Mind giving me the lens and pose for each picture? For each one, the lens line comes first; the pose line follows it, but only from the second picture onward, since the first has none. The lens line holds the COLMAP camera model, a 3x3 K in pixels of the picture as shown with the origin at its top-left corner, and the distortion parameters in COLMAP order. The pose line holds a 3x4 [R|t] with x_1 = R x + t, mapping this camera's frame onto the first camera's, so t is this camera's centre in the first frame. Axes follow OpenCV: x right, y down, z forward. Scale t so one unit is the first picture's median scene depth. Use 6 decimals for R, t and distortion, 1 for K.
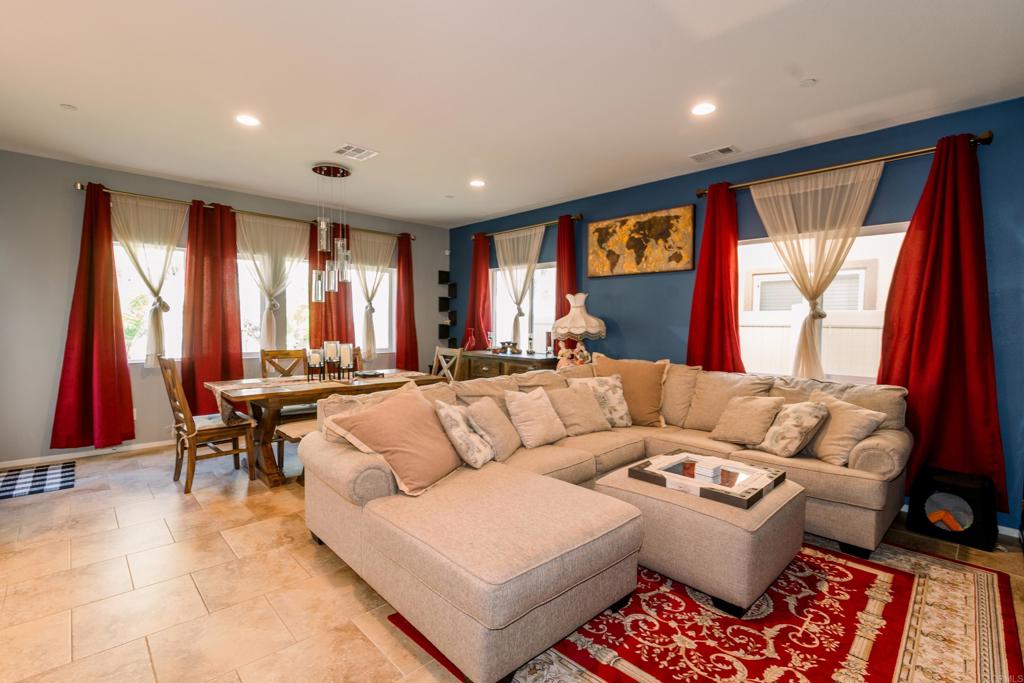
lens RADIAL K [[450.7, 0, 491.8], [0, 450.7, 336.6], [0, 0, 1]] dist [0.001106, 0.000036]
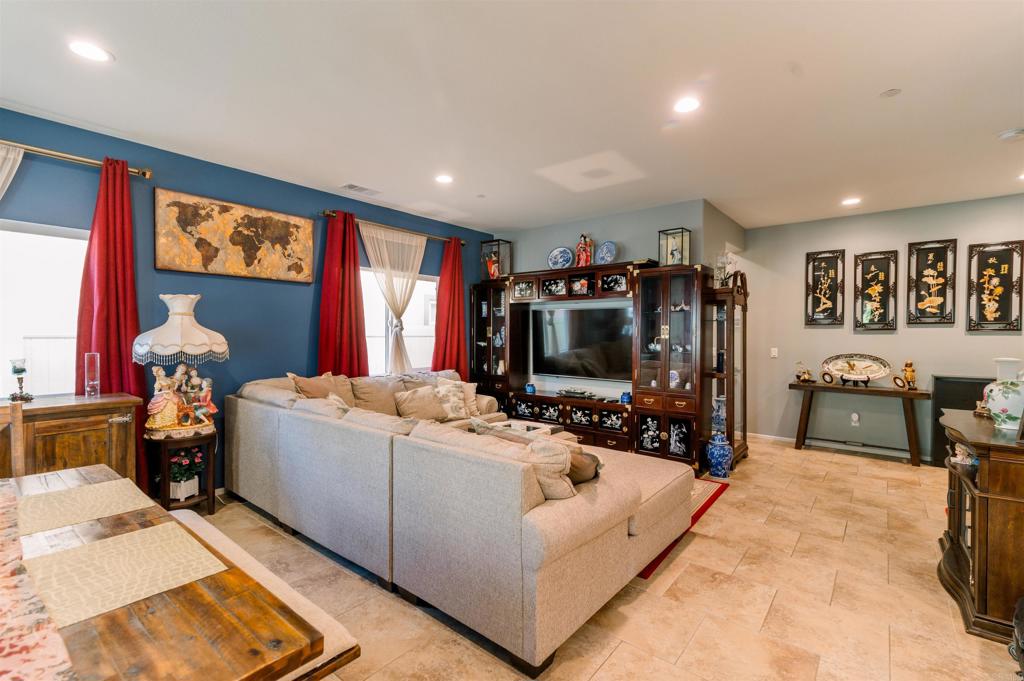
lens RADIAL K [[456.8, 0, 512.0], [0, 456.8, 340.5], [0, 0, 1]] dist [0.002125, 0.000109]
pose [[-0.137750, -0.023774, 0.990182, -0.568370], [0.030429, 0.999138, 0.028222, -0.030032], [-0.990000, 0.034018, -0.136908, 0.612863]]
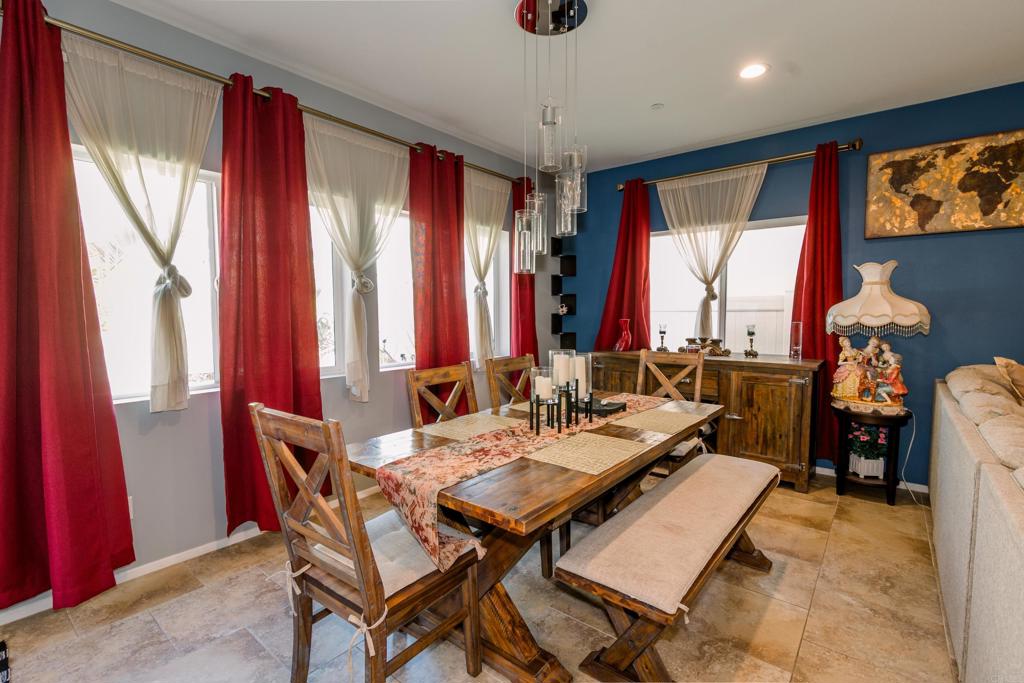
lens RADIAL K [[467.5, 0, 513.3], [0, 467.5, 338.7], [0, 0, 1]] dist [0.001505, -0.000390]
pose [[0.990116, -0.022315, 0.138466, -0.418978], [0.018287, 0.999374, 0.030294, -0.016736], [-0.139055, -0.027462, 0.989904, 0.417768]]
